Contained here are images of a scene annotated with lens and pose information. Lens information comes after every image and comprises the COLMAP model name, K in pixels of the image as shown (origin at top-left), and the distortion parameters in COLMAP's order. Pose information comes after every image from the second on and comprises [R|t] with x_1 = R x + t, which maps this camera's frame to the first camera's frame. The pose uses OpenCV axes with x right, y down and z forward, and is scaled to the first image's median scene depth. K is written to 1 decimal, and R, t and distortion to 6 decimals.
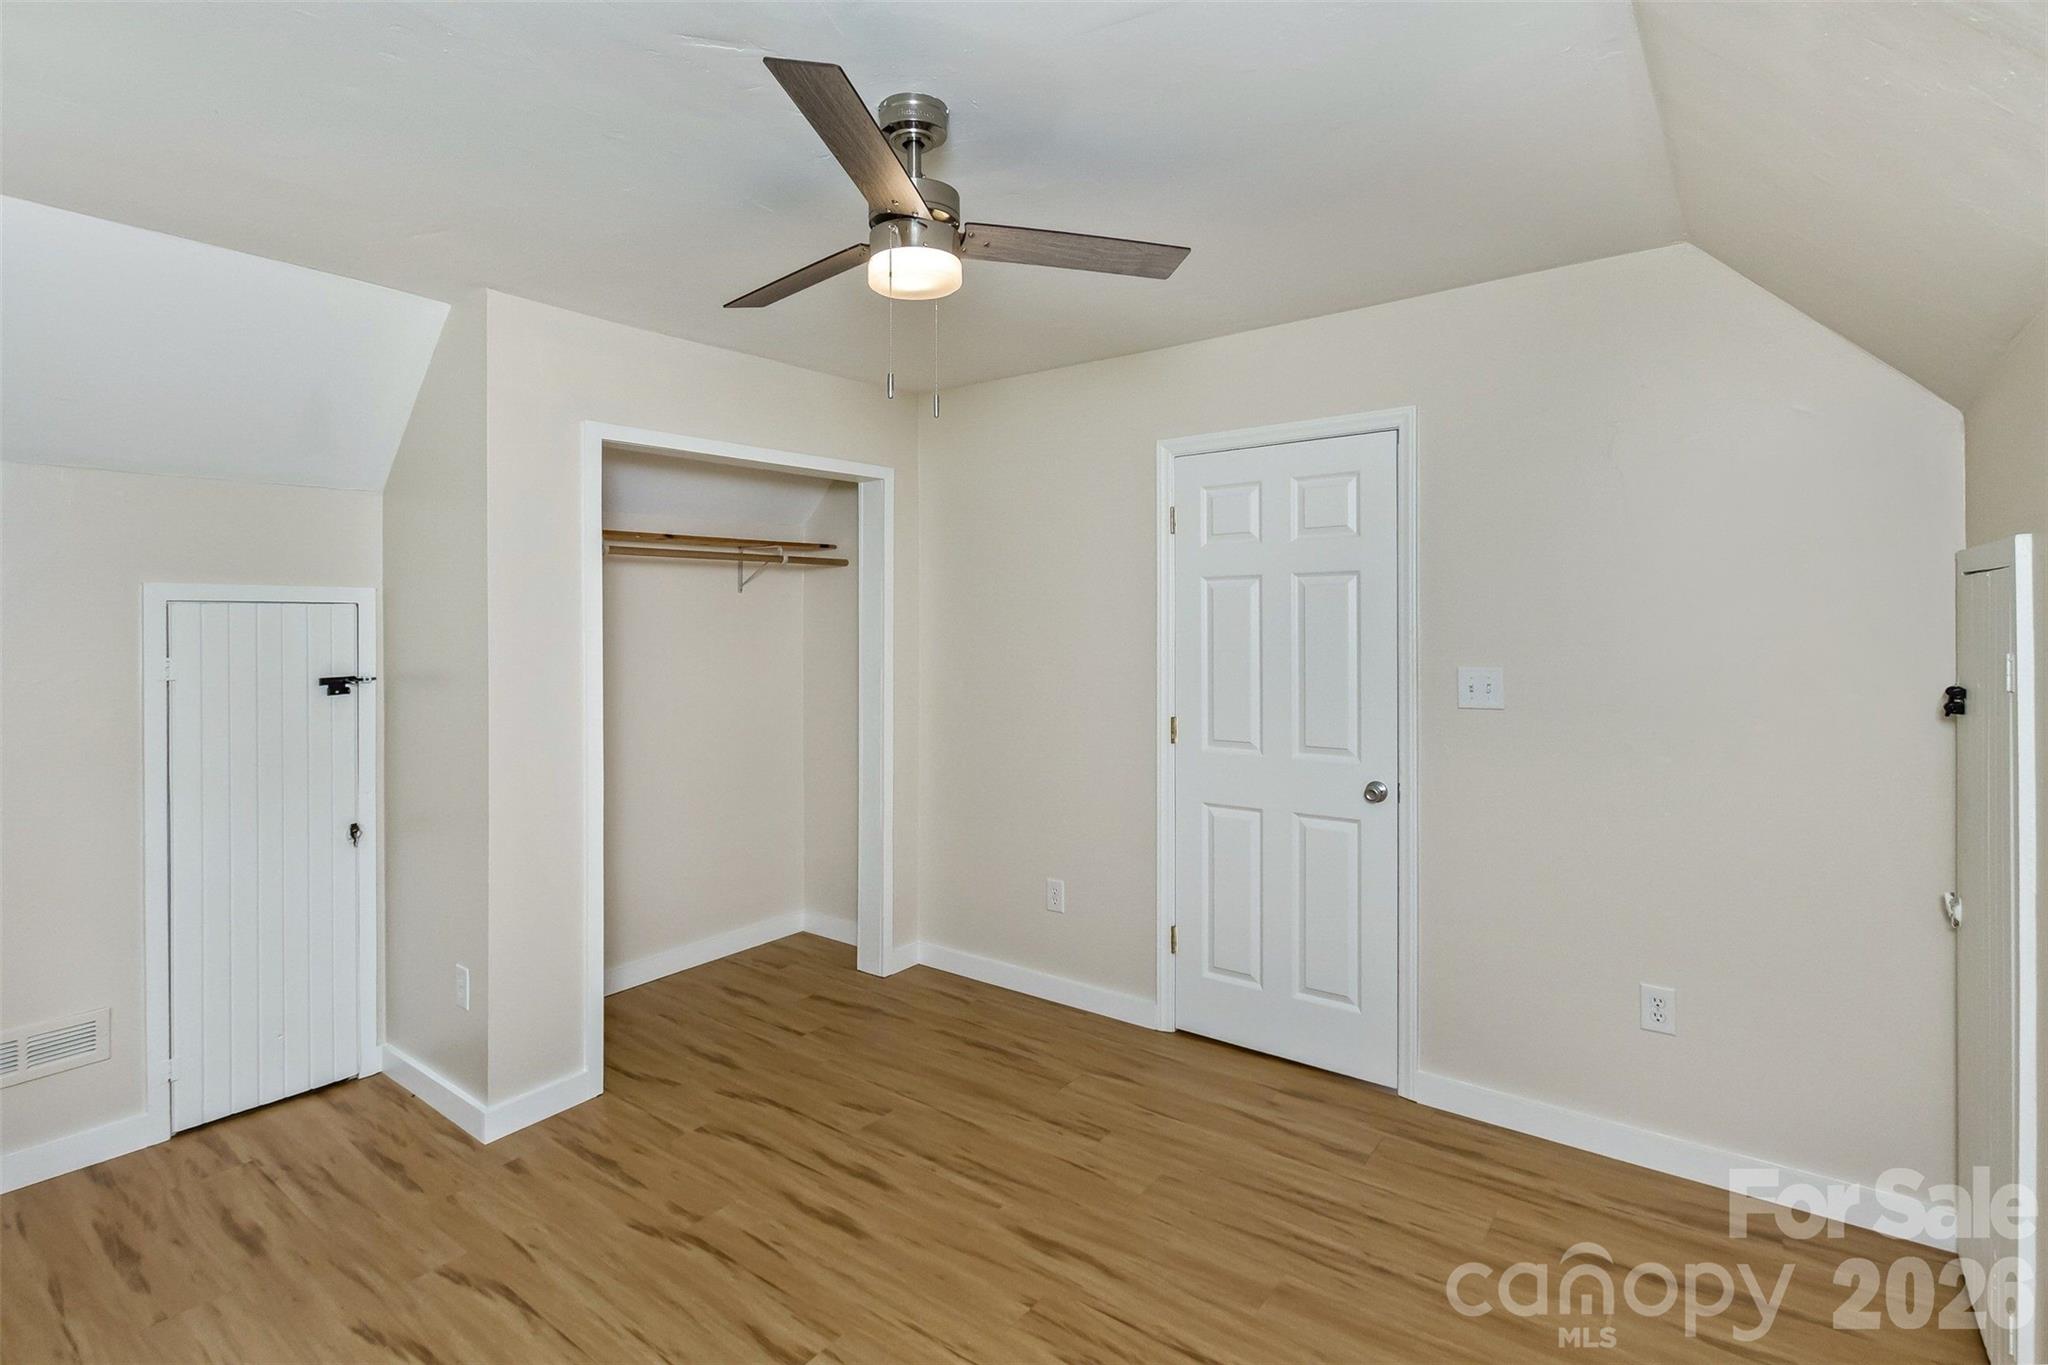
lens RADIAL K [[950.9, 0, 1022.0], [0, 950.9, 619.3], [0, 0, 1]] dist [-0.003919, -0.001367]
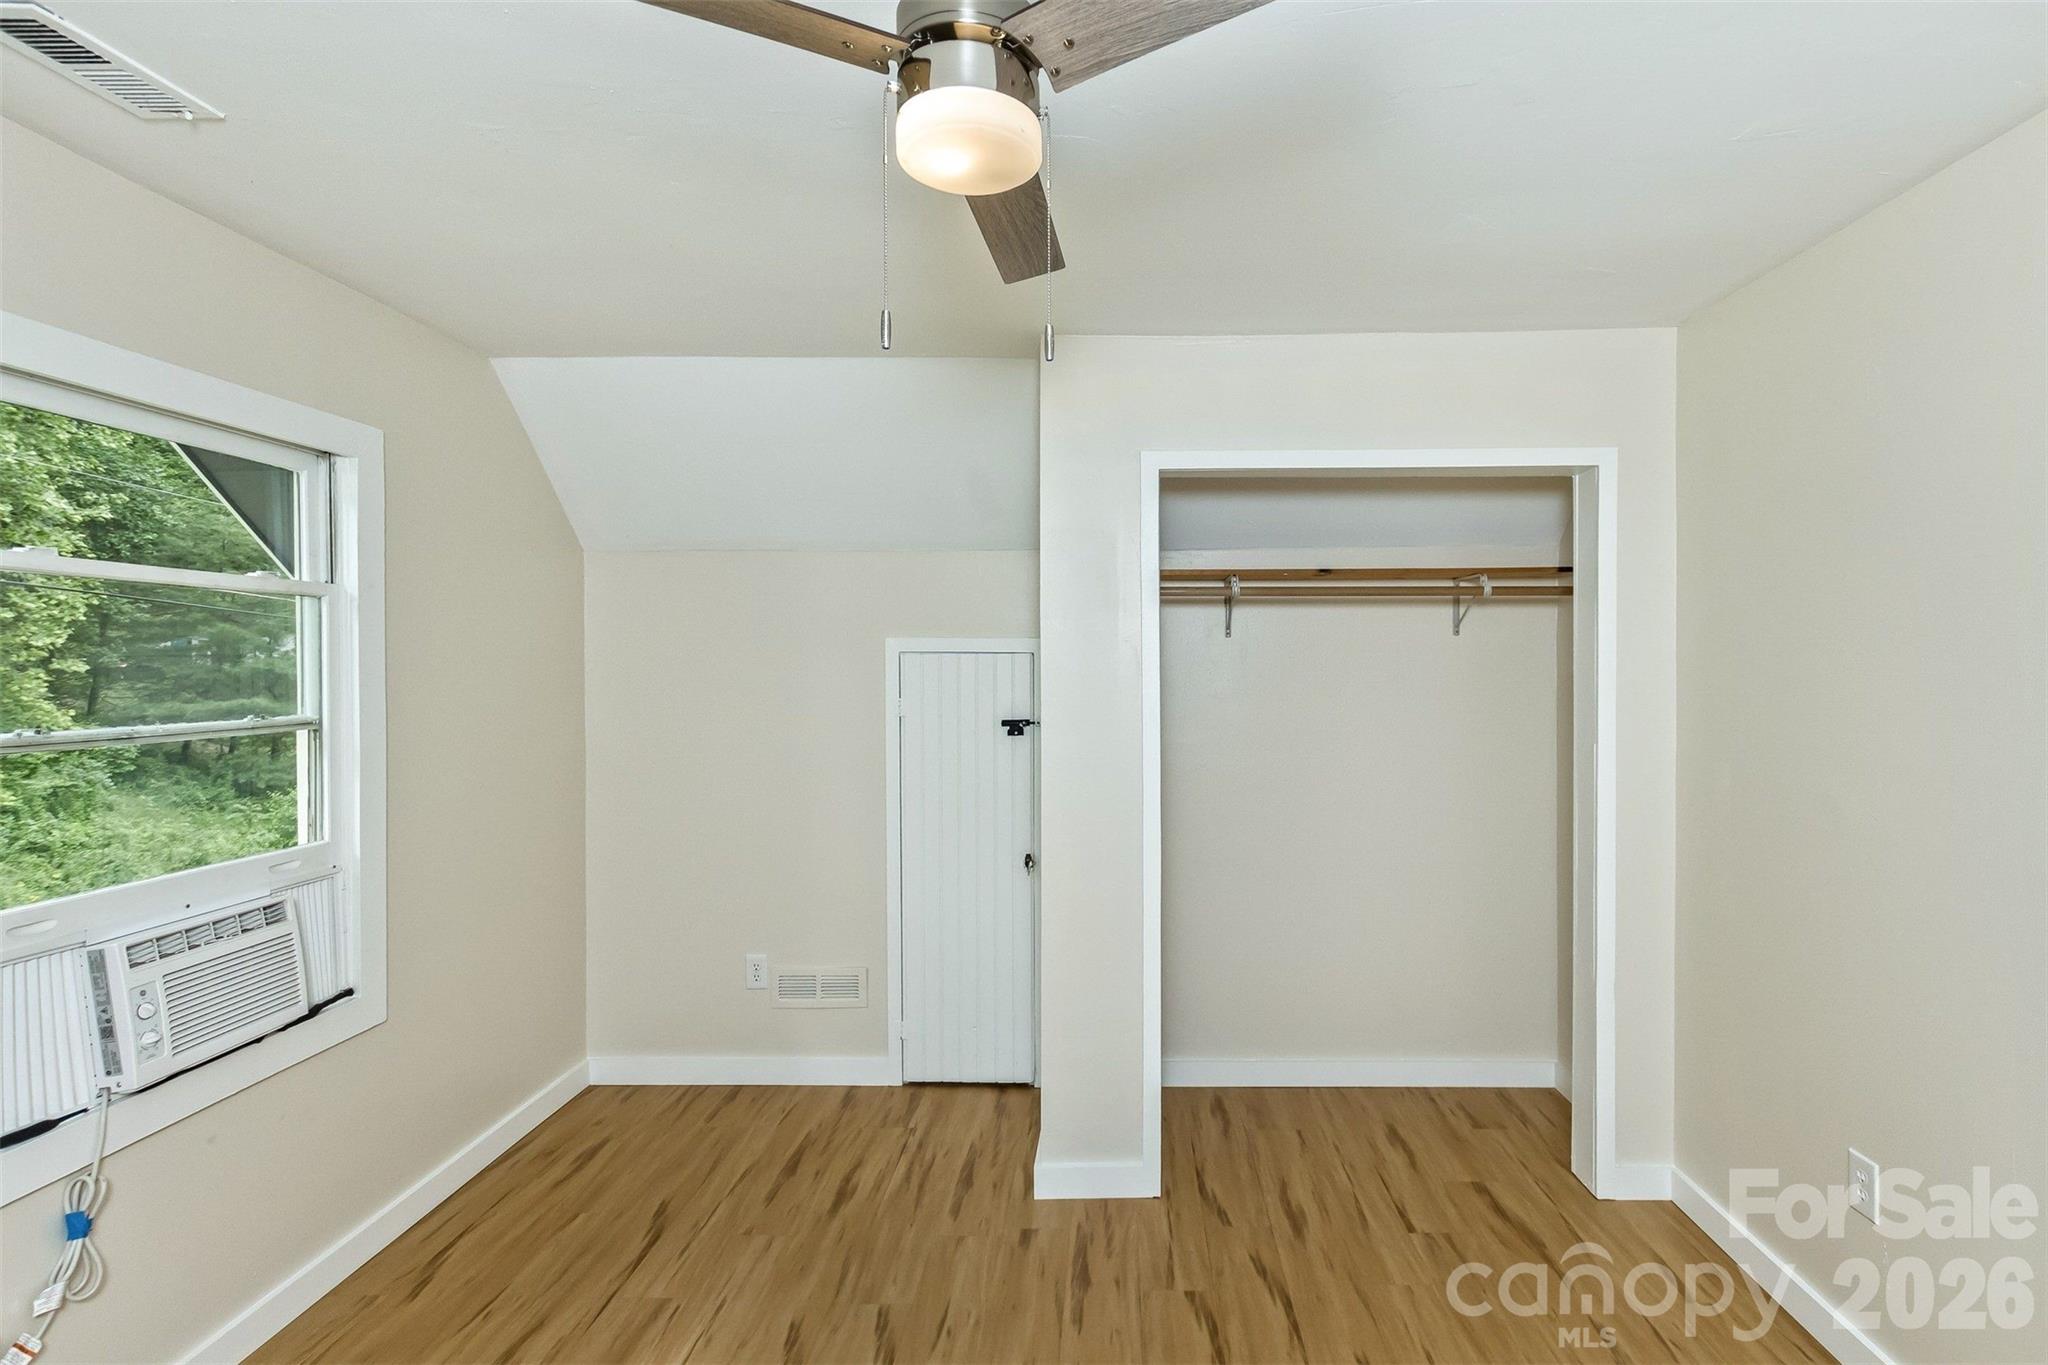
lens RADIAL K [[989.0, 0, 1125.9], [0, 989.0, 666.7], [0, 0, 1]] dist [-0.000058, -0.001892]
pose [[0.608754, 0.007789, -0.793321, 0.280770], [-0.005123, 0.999970, 0.005887, -0.008860], [0.793343, 0.000481, 0.608775, 0.406284]]
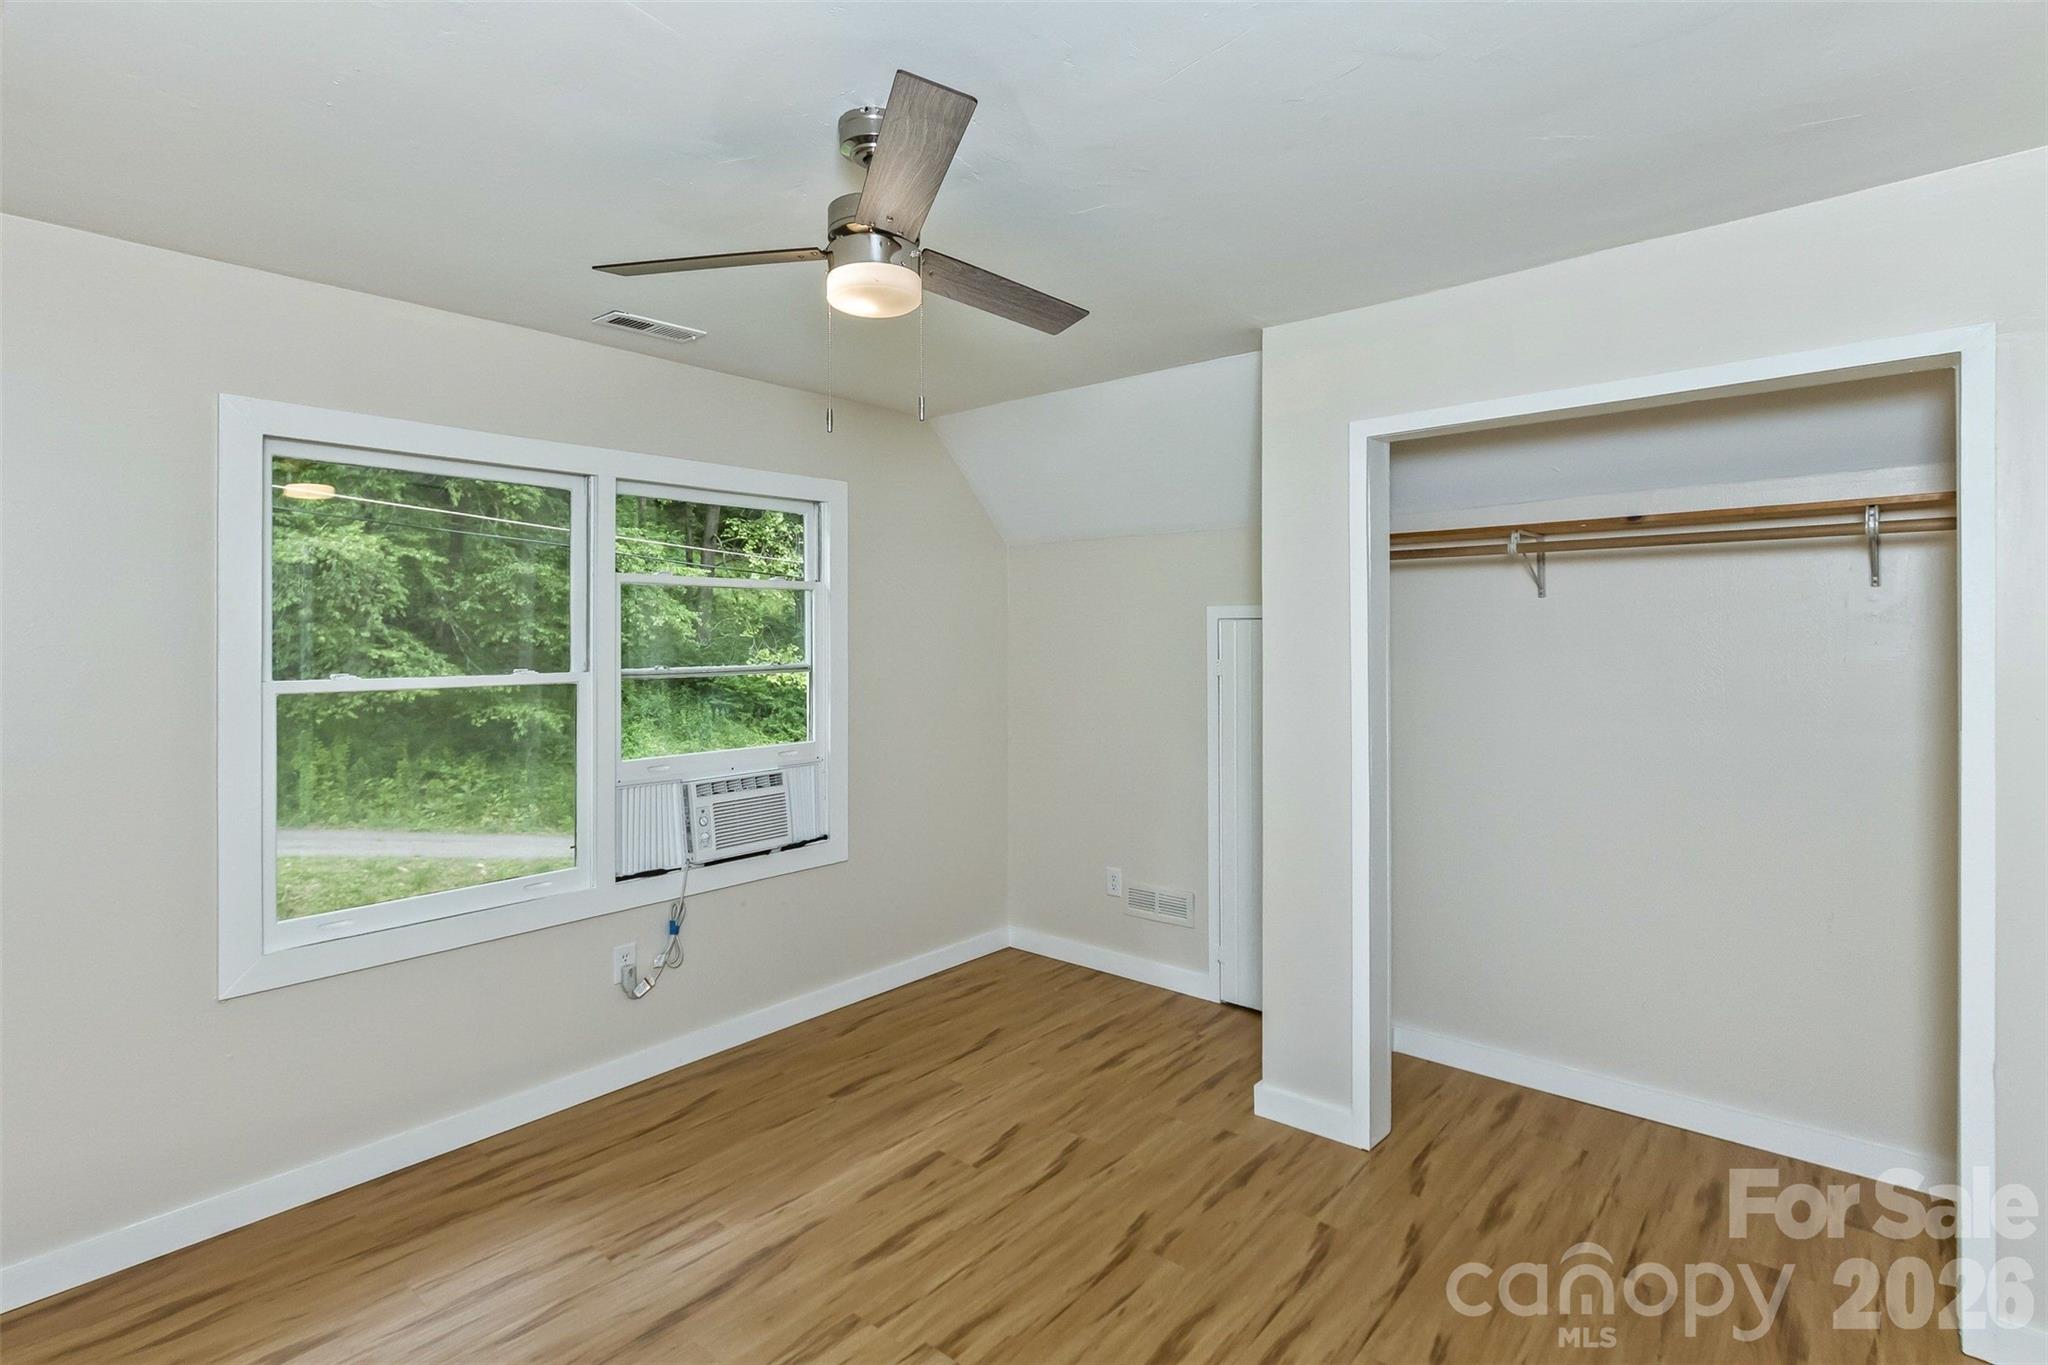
lens RADIAL K [[1003.0, 0, 1013.7], [0, 1003.0, 626.5], [0, 0, 1]] dist [0.000869, -0.000069]
pose [[-0.058143, 0.002893, -0.998304, 0.548819], [0.004424, 0.999987, 0.002640, -0.011413], [0.998298, -0.004263, -0.058155, 0.721607]]
